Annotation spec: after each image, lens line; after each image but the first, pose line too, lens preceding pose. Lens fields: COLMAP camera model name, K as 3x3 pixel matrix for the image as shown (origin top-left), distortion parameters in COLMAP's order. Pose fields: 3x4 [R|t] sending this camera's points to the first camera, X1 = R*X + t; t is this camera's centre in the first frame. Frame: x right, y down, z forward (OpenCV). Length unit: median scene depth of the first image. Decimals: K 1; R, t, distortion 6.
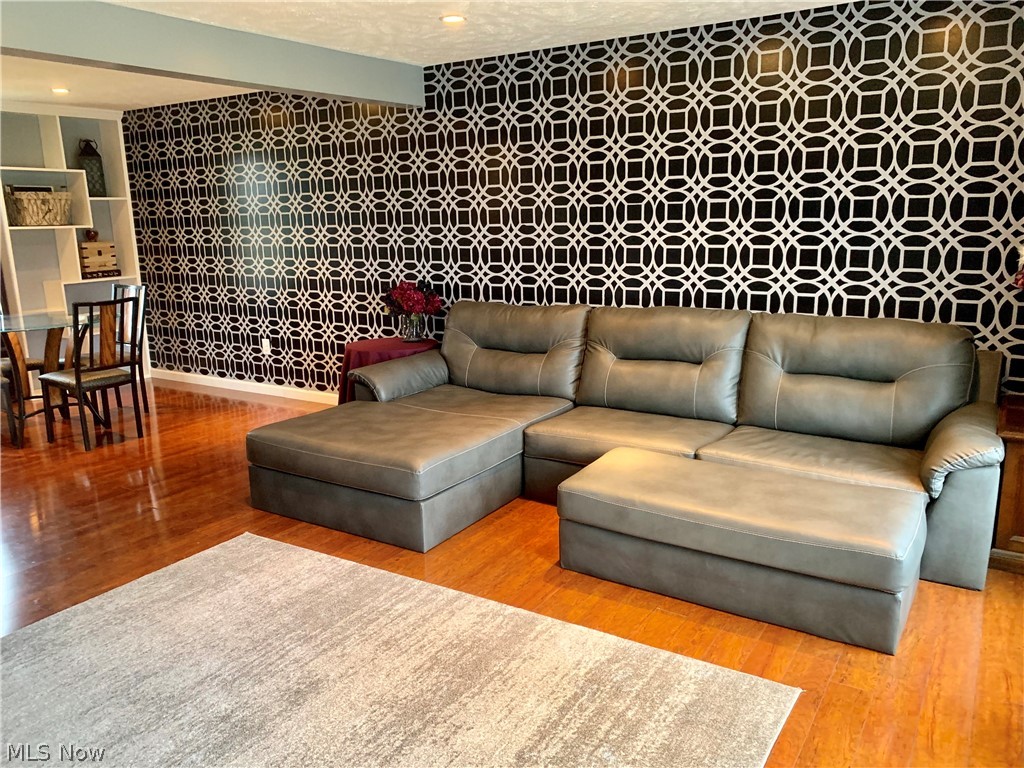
lens RADIAL K [[778.9, 0, 515.0], [0, 778.9, 386.4], [0, 0, 1]] dist [0.013440, -0.025746]
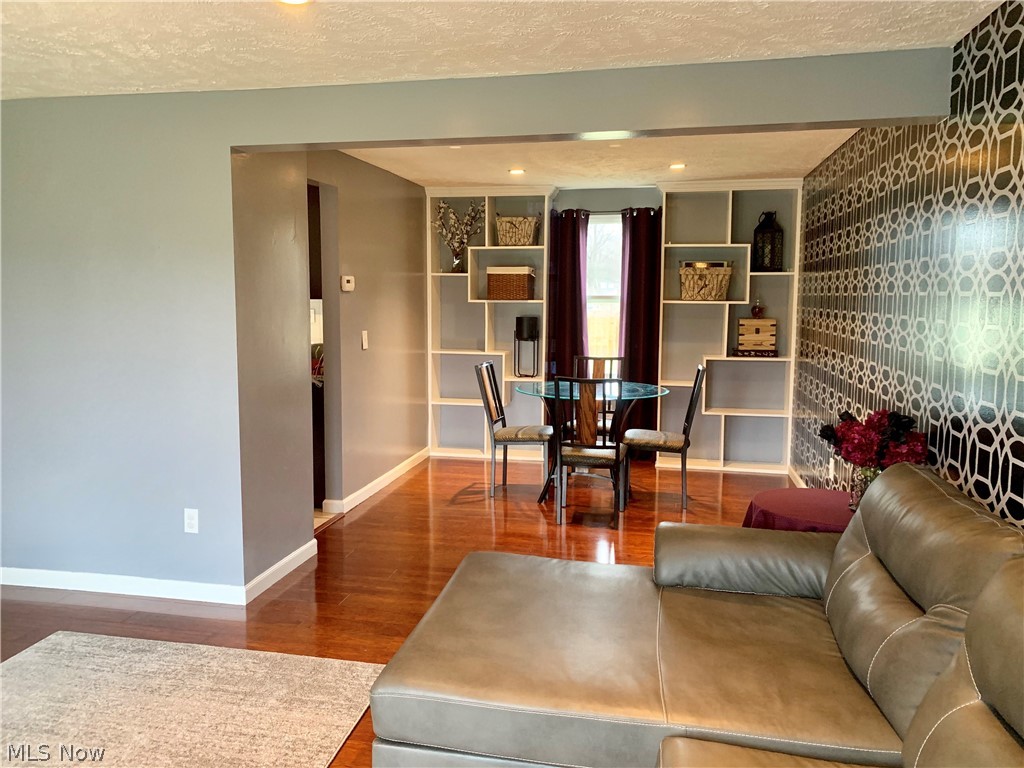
lens RADIAL K [[778.9, 0, 511.4], [0, 778.9, 378.6], [0, 0, 1]] dist [0.013440, -0.025746]
pose [[0.351570, 0.125160, -0.927757, 0.246069], [-0.216862, 0.974954, 0.049348, -0.101961], [0.910697, 0.183846, 0.369907, 0.415620]]
